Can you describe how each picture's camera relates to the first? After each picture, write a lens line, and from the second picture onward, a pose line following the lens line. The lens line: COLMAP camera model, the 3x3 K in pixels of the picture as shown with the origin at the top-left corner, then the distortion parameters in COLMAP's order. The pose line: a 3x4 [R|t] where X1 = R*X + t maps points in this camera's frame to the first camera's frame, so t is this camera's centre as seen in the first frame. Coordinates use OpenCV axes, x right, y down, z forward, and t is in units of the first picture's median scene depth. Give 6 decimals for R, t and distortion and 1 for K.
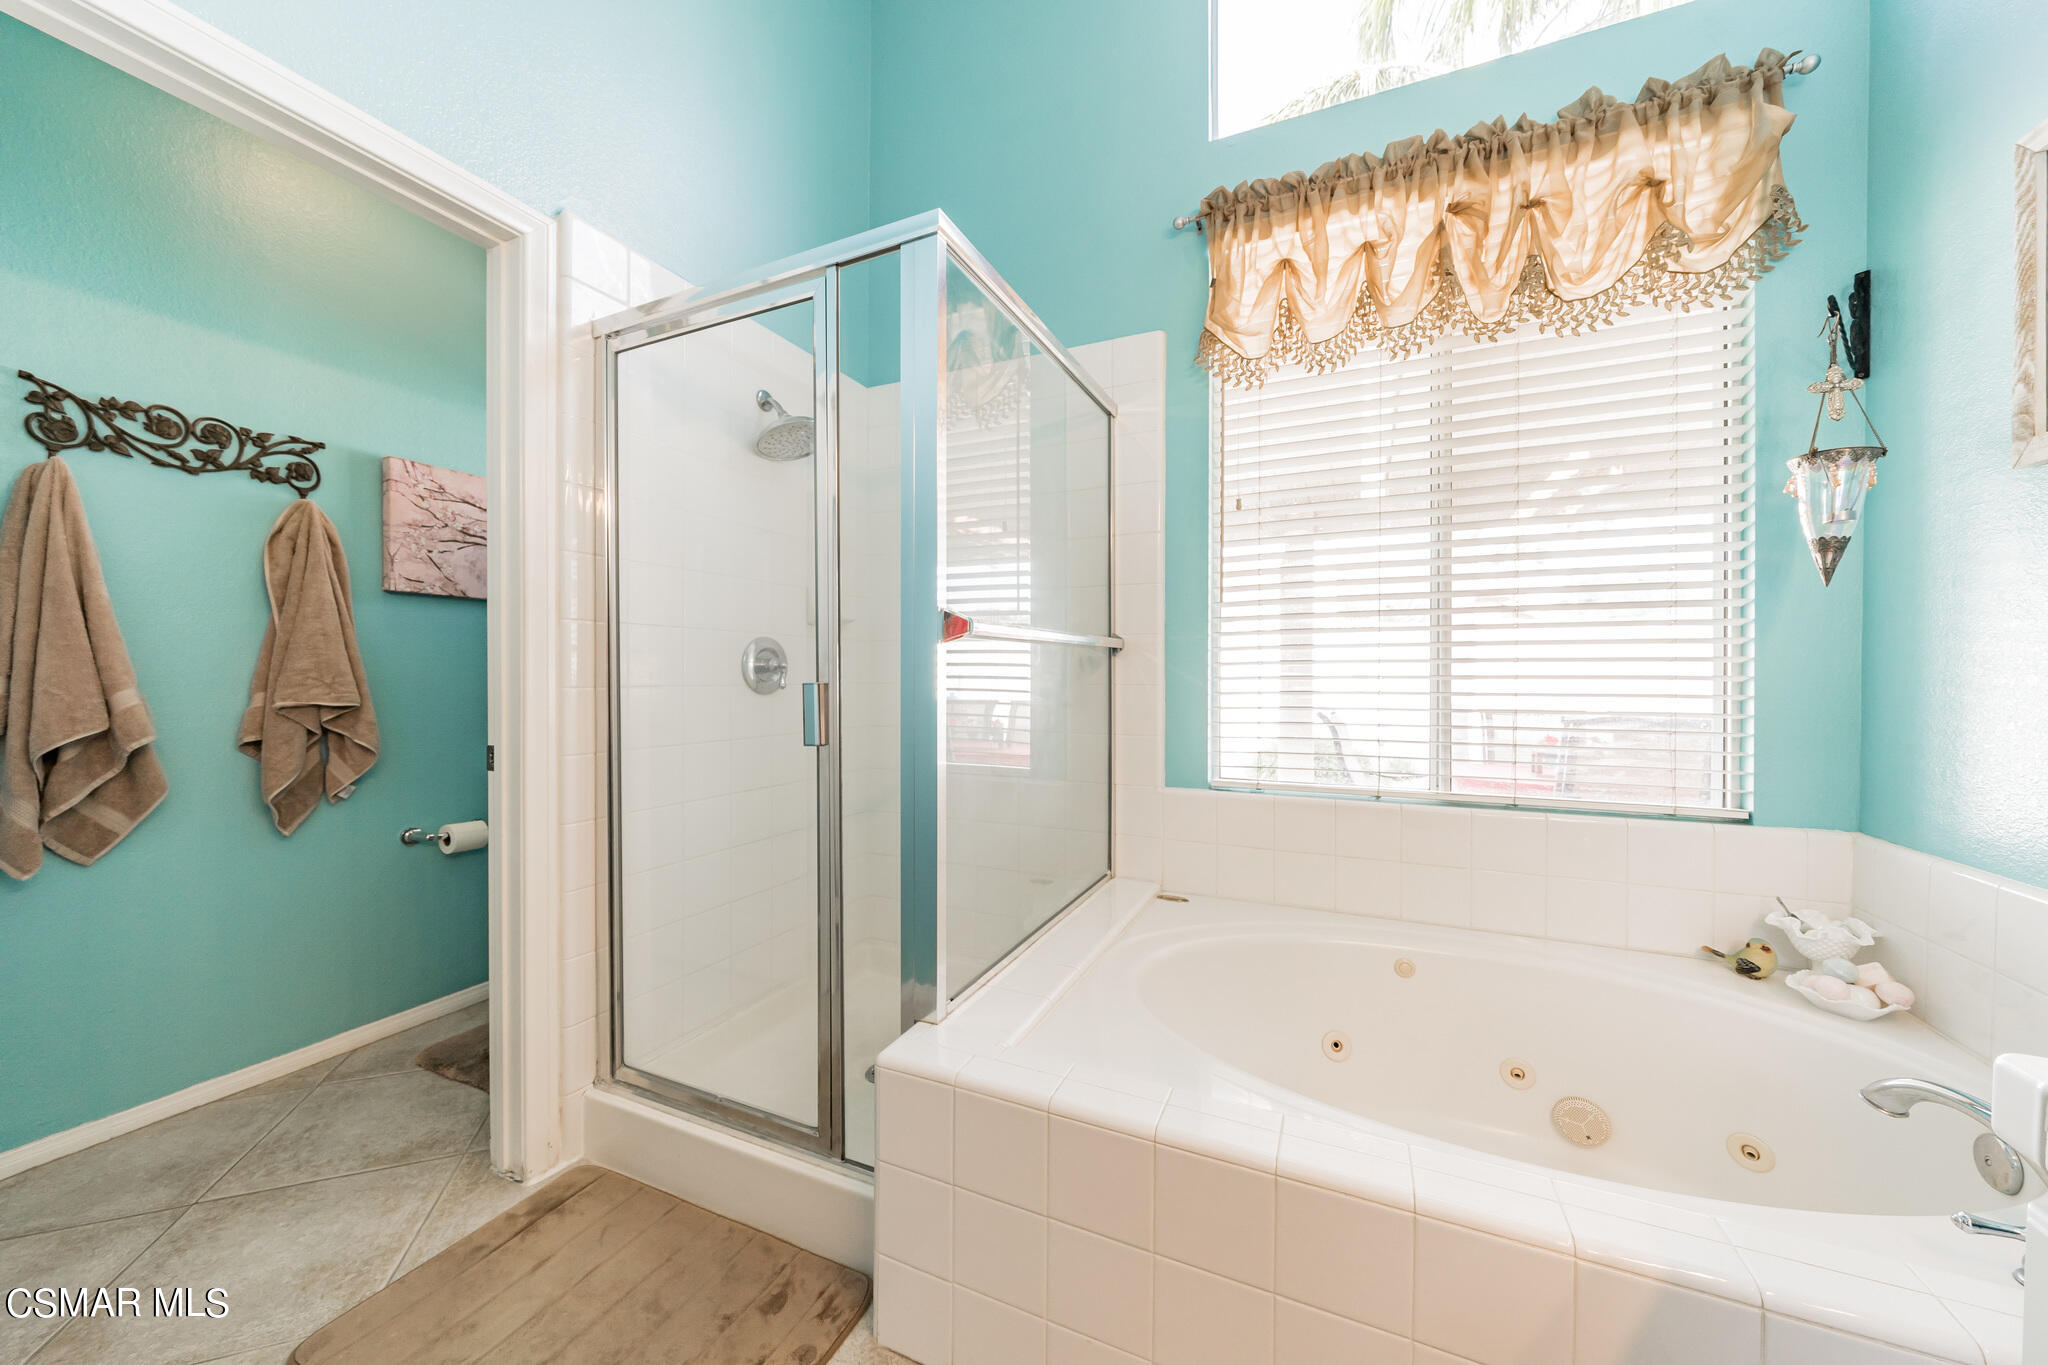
lens RADIAL K [[705.8, 0, 976.0], [0, 705.8, 680.4], [0, 0, 1]] dist [-0.007049, 0.000166]
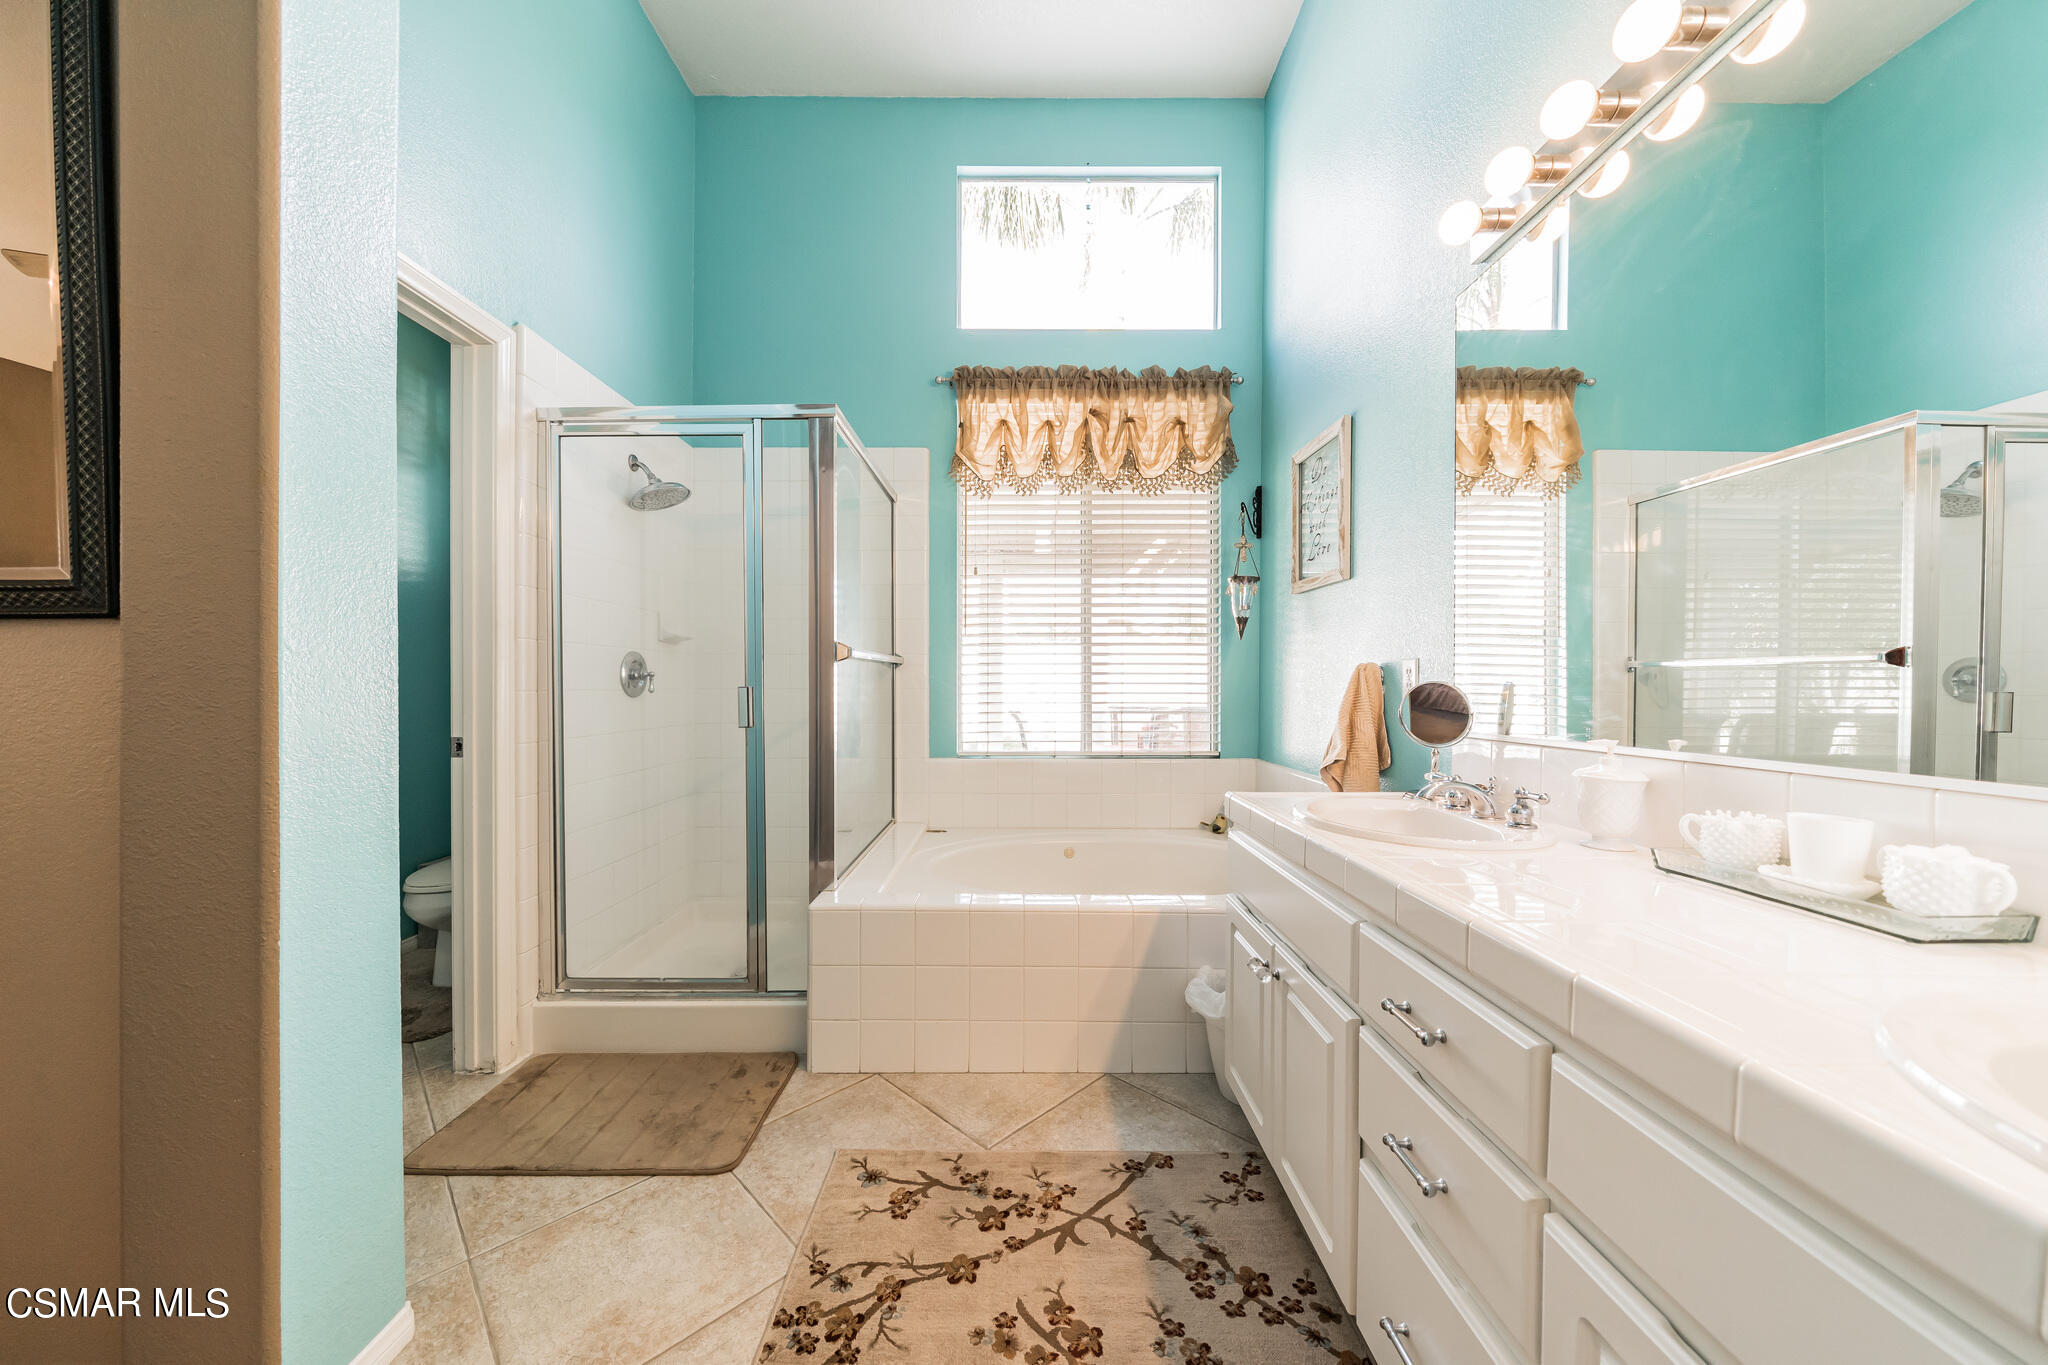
lens RADIAL K [[718.0, 0, 1021.6], [0, 718.0, 690.4], [0, 0, 1]] dist [-0.008576, 0.000577]
pose [[0.880243, -0.004554, 0.474500, -0.314990], [0.003491, 0.999989, 0.003121, 0.007198], [-0.474509, -0.001091, 0.880250, -0.474735]]
